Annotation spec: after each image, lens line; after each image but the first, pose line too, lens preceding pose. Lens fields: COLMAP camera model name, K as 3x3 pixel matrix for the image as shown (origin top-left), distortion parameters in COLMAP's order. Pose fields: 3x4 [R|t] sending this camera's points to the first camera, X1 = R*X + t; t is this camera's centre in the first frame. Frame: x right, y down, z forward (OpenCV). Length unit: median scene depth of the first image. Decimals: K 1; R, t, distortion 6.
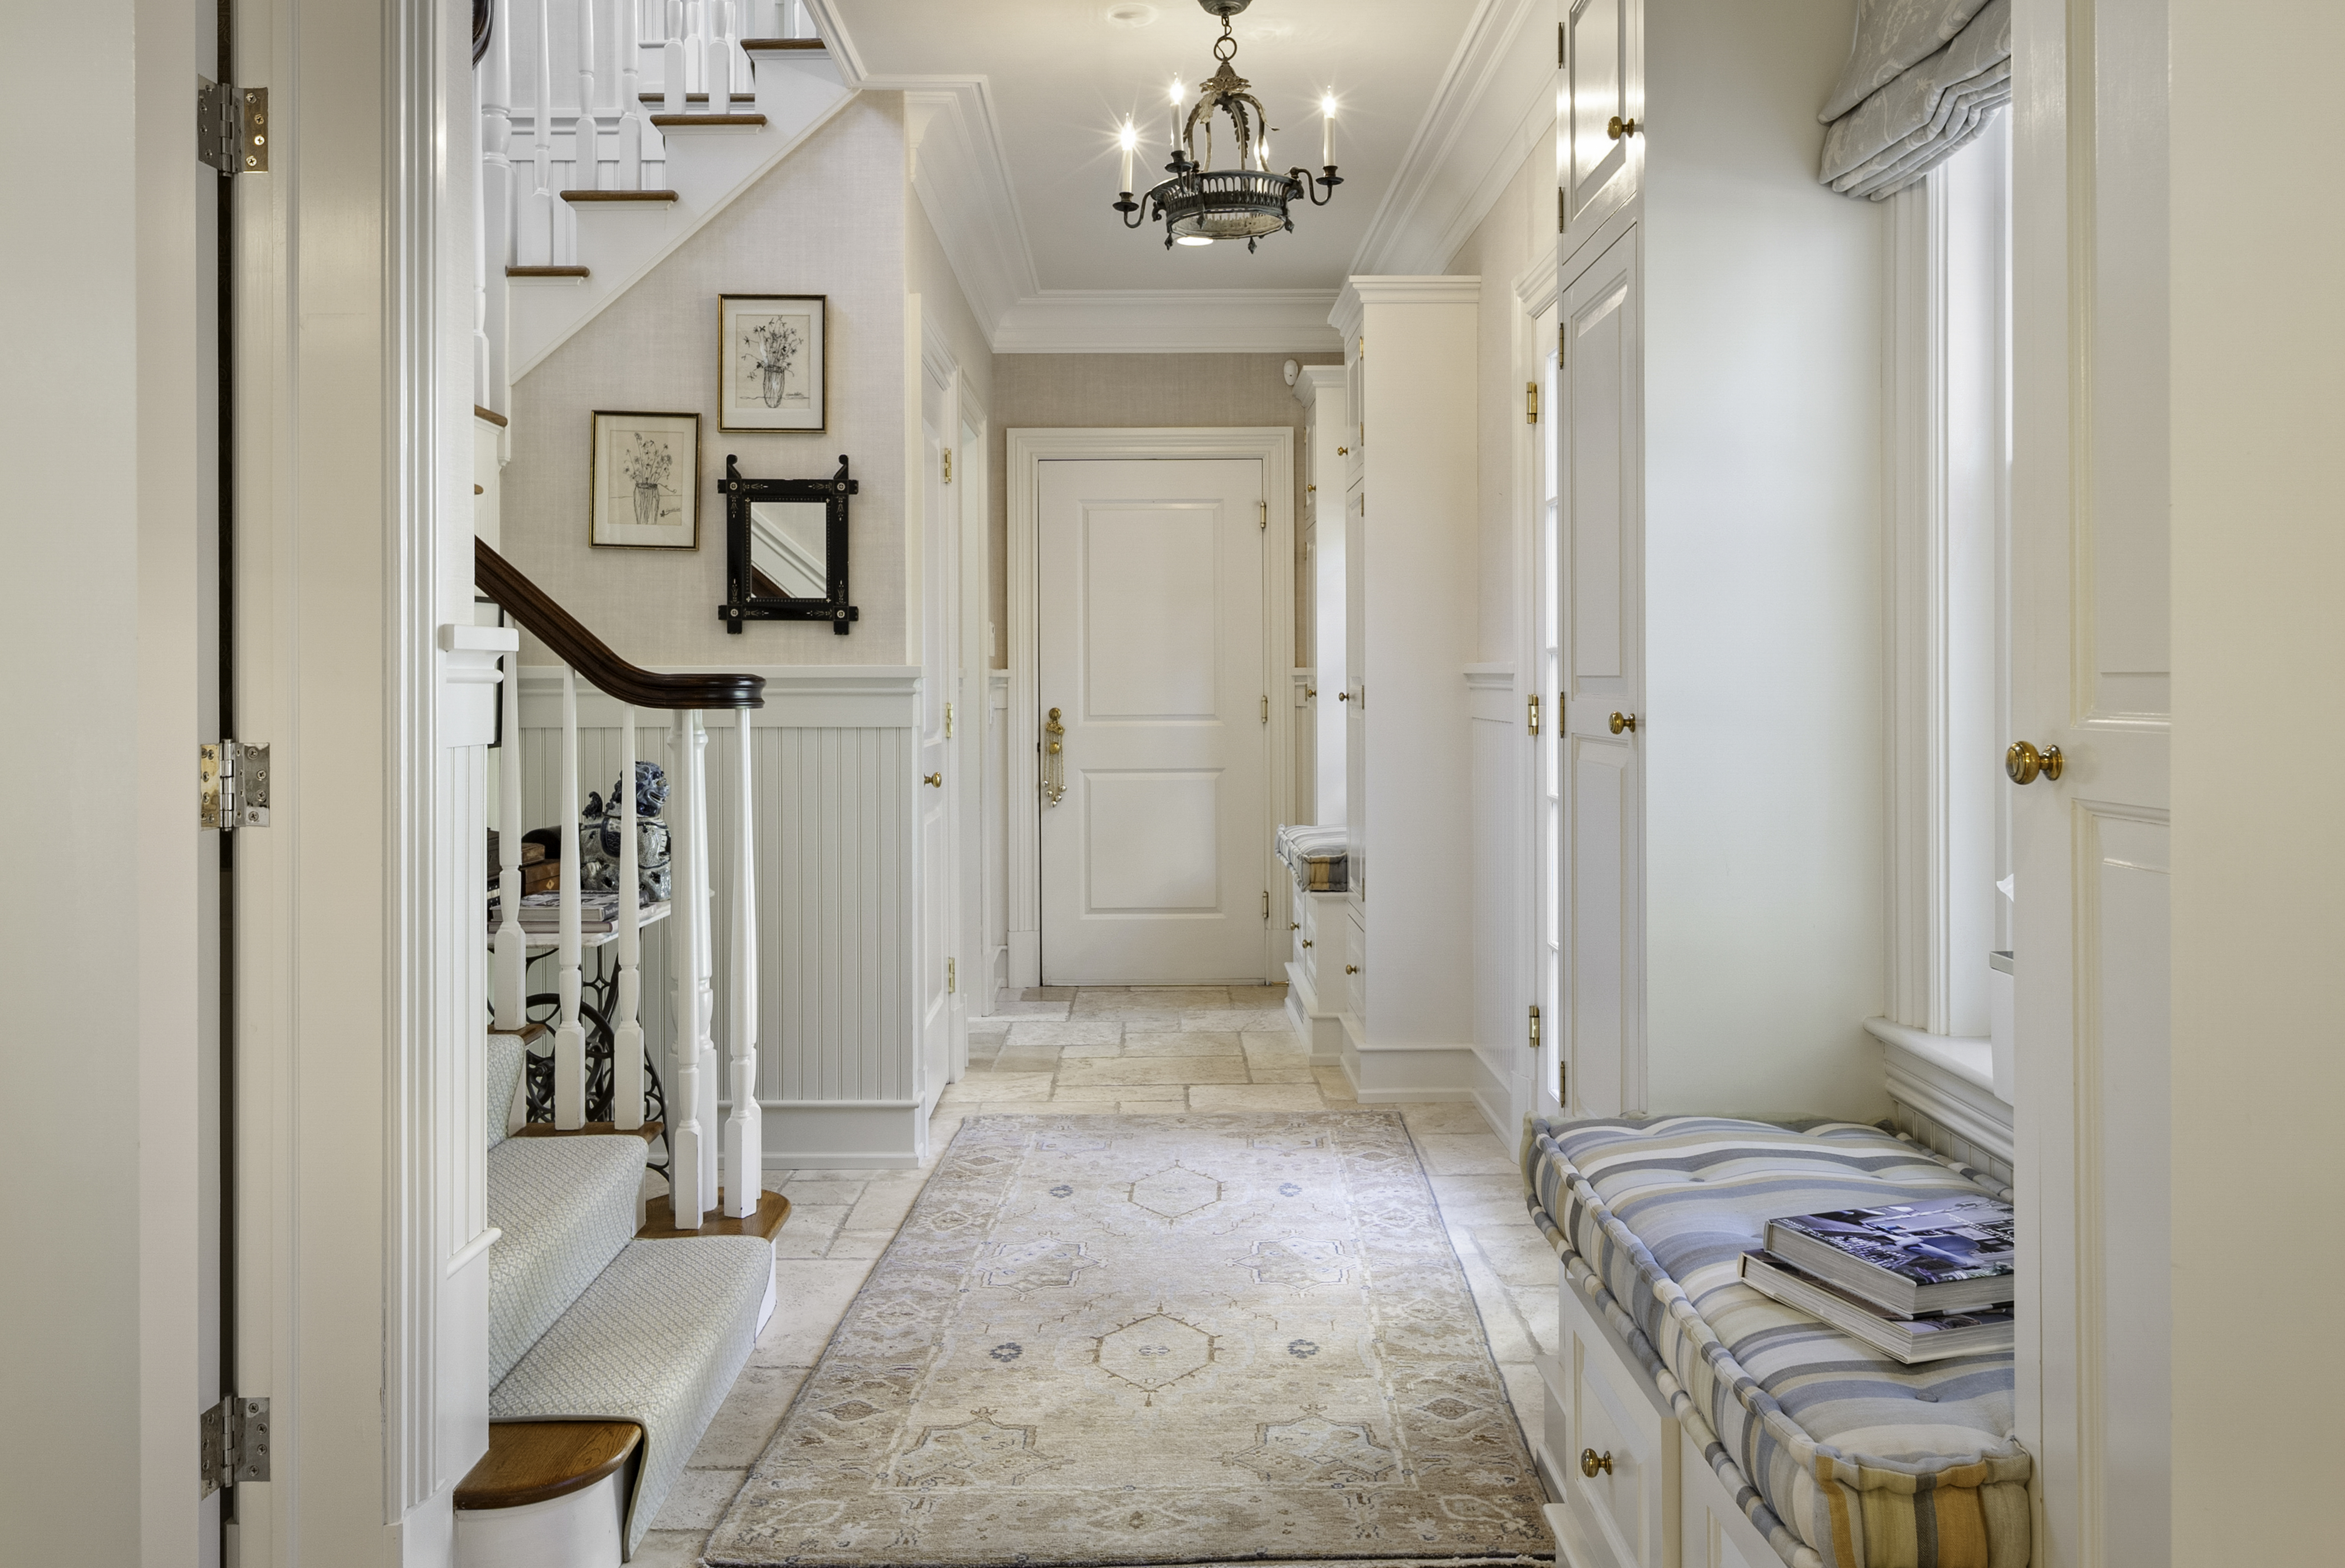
lens RADIAL K [[1749.8, 0, 1172.3], [0, 1749.8, 683.3], [0, 0, 1]] dist [-0.001784, -0.001116]
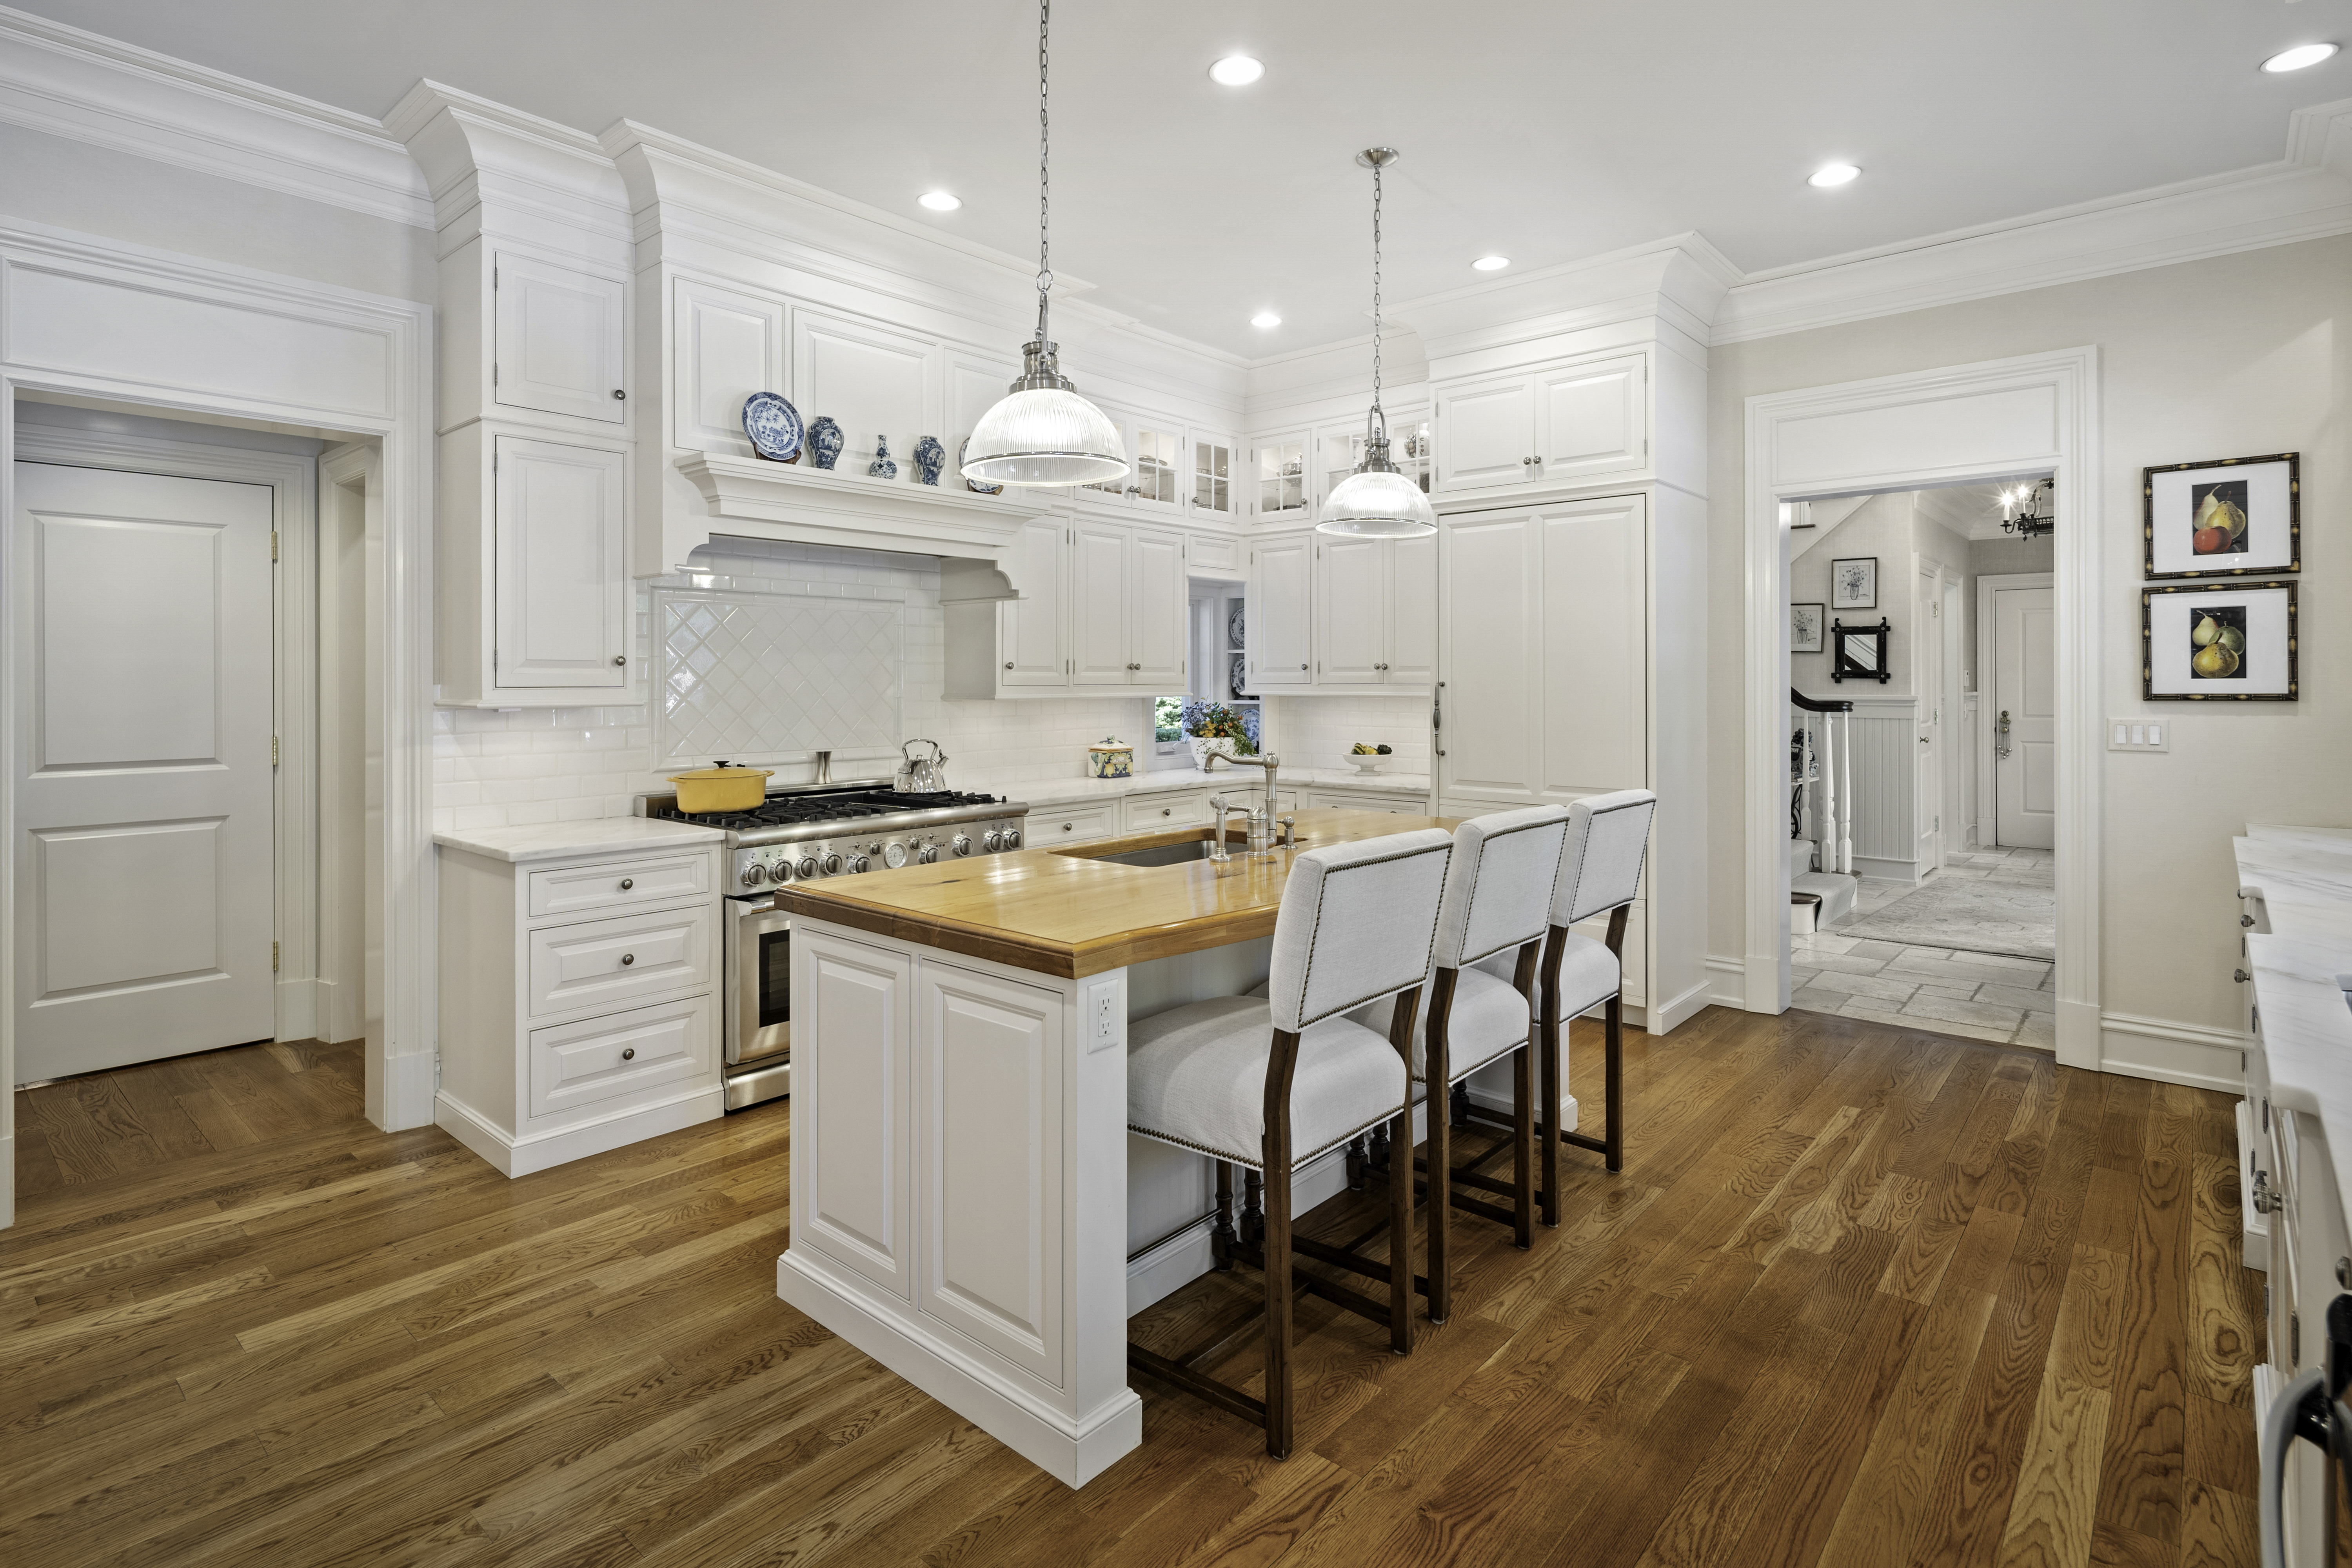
lens RADIAL K [[1188.0, 0, 1163.9], [0, 1188.0, 680.6], [0, 0, 1]] dist [0.002662, 0.000103]
pose [[0.739098, -0.000968, -0.673598, 0.222125], [0.000107, 0.999999, -0.001319, -0.030018], [0.673598, 0.000903, 0.739097, -1.080316]]
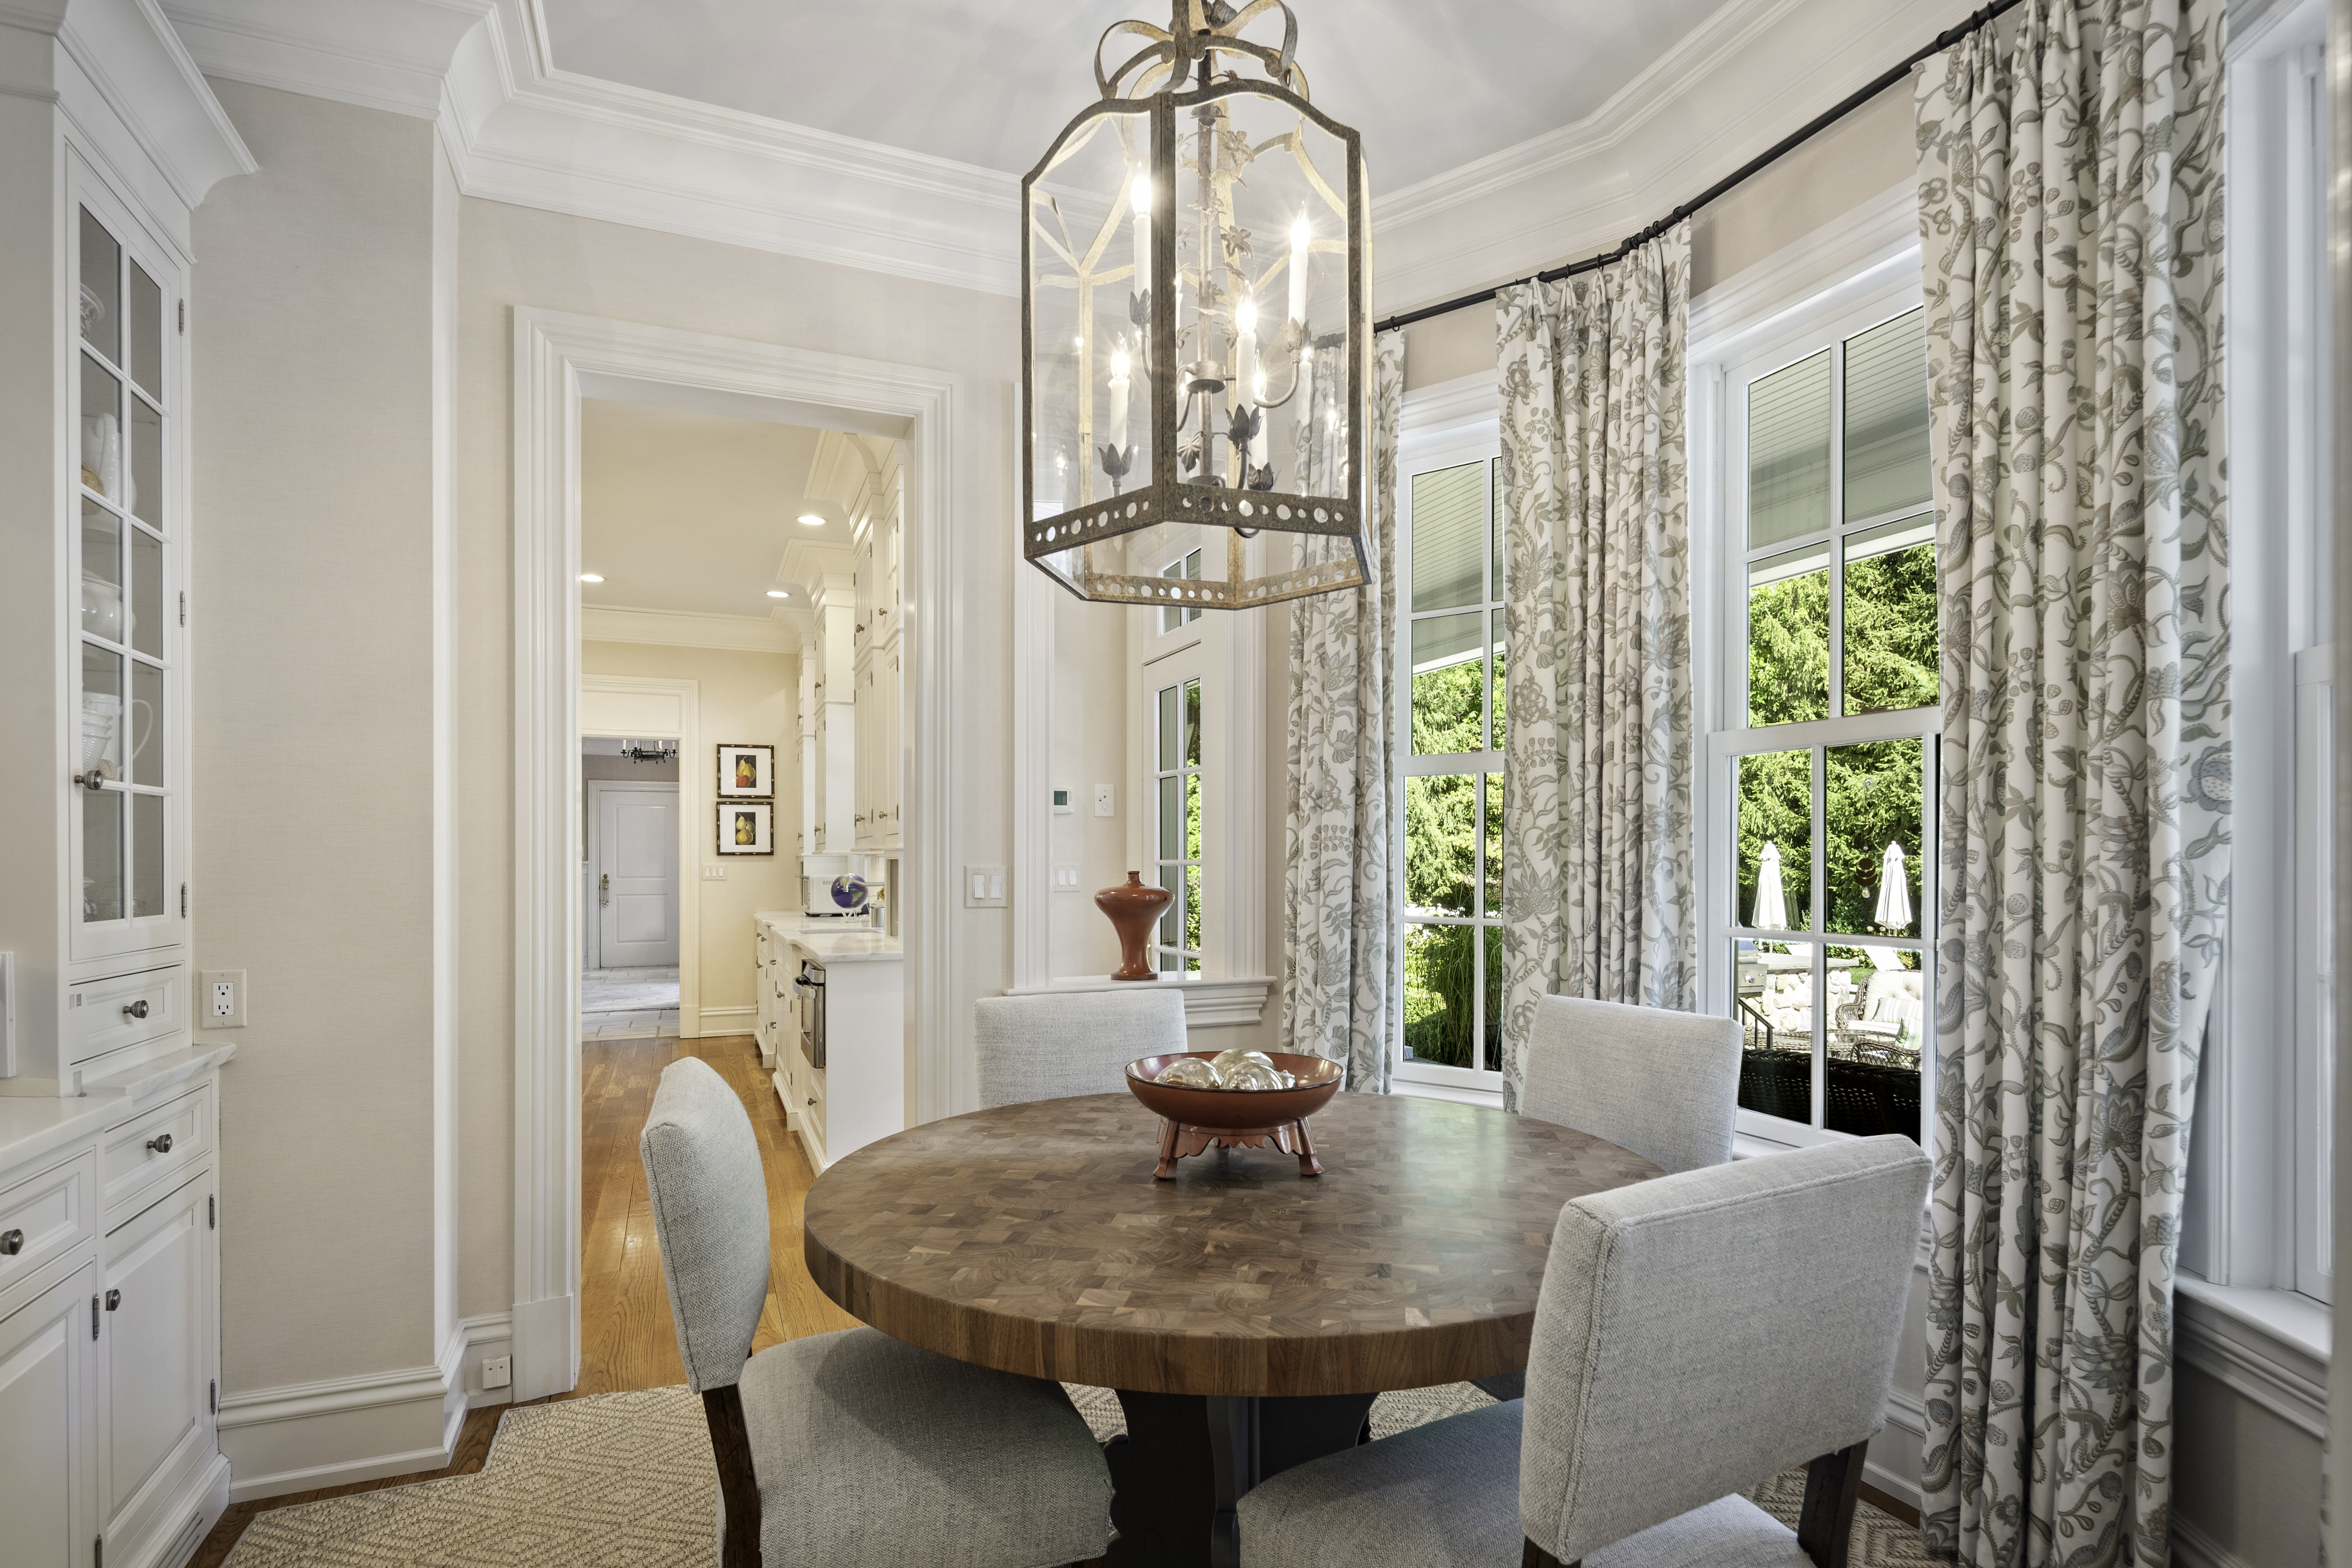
lens RADIAL K [[1159.3, 0, 1173.5], [0, 1159.3, 865.2], [0, 0, 1]] dist [0.001173, 0.000053]
pose [[0.930144, -0.001380, 0.367193, 0.165096], [0.000817, 0.999998, 0.001687, -0.004635], [-0.367195, -0.001269, 0.930143, -1.832959]]
